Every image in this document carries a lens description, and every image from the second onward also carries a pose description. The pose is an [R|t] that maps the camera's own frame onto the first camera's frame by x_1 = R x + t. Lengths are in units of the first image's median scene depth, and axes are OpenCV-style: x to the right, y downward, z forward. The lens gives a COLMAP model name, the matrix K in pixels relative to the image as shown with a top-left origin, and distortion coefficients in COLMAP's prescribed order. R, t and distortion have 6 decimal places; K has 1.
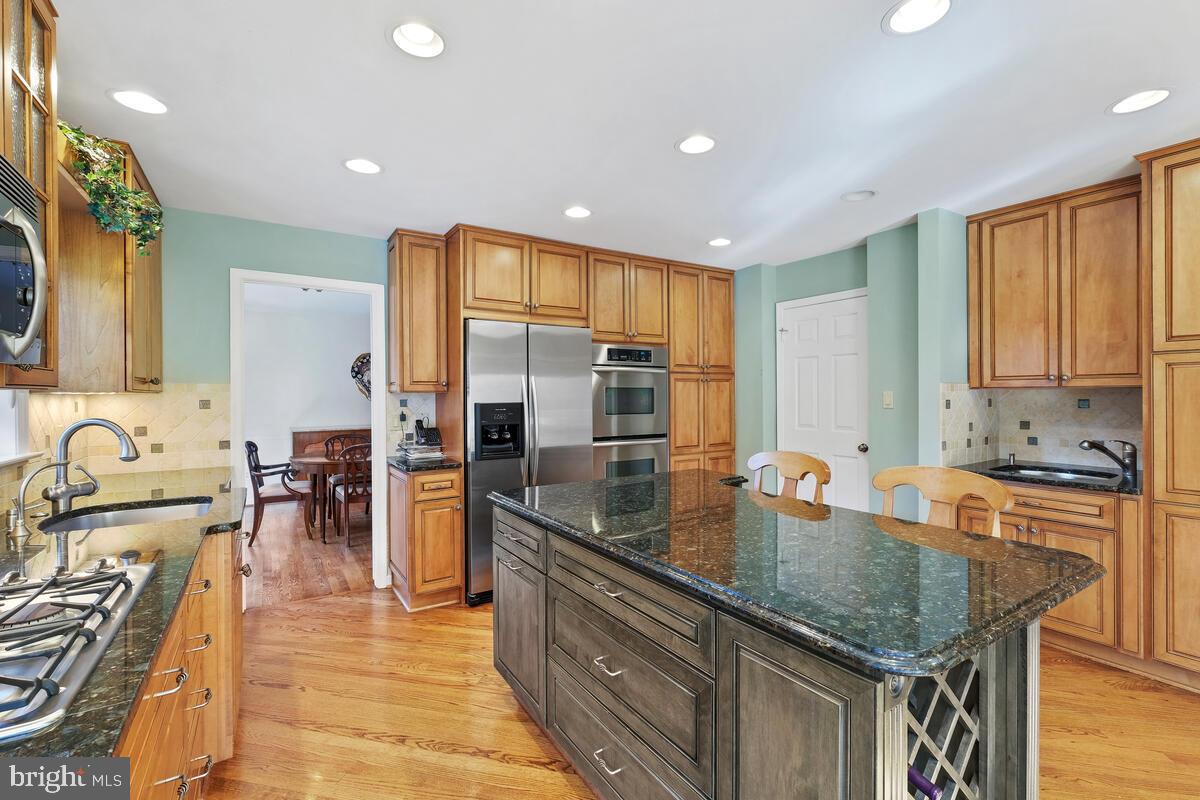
lens RADIAL K [[525.6, 0, 601.8], [0, 525.6, 395.2], [0, 0, 1]] dist [-0.003333, -0.000591]
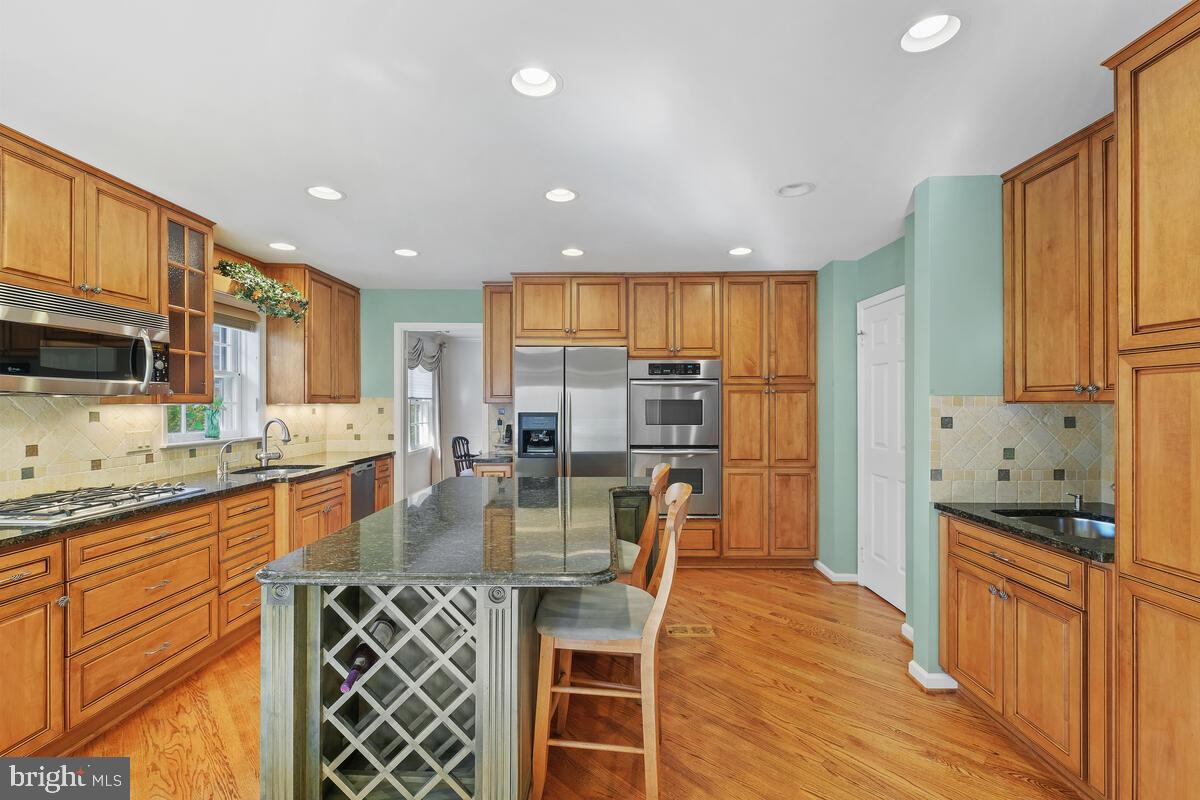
lens RADIAL K [[525.6, 0, 600.1], [0, 525.6, 402.2], [0, 0, 1]] dist [-0.003333, -0.000591]
pose [[0.830584, 0.003647, -0.556881, 0.633861], [-0.004655, 0.999989, -0.000394, -0.010226], [0.556873, 0.002920, 0.830592, 0.052285]]
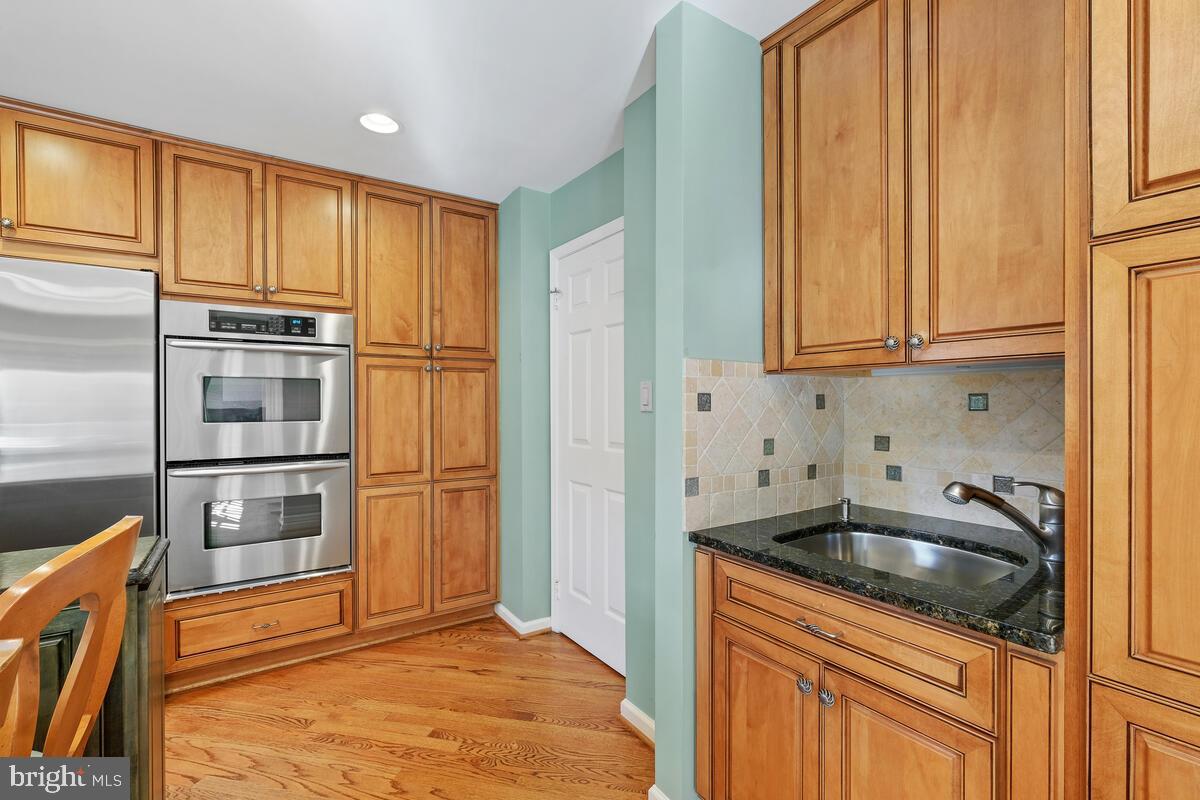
lens RADIAL K [[525.6, 0, 602.7], [0, 525.6, 404.7], [0, 0, 1]] dist [-0.003333, -0.000591]
pose [[0.999869, 0.002418, 0.016005, 0.529155], [-0.002436, 0.999996, 0.001133, 0.018475], [-0.016002, -0.001172, 0.999871, 0.481466]]
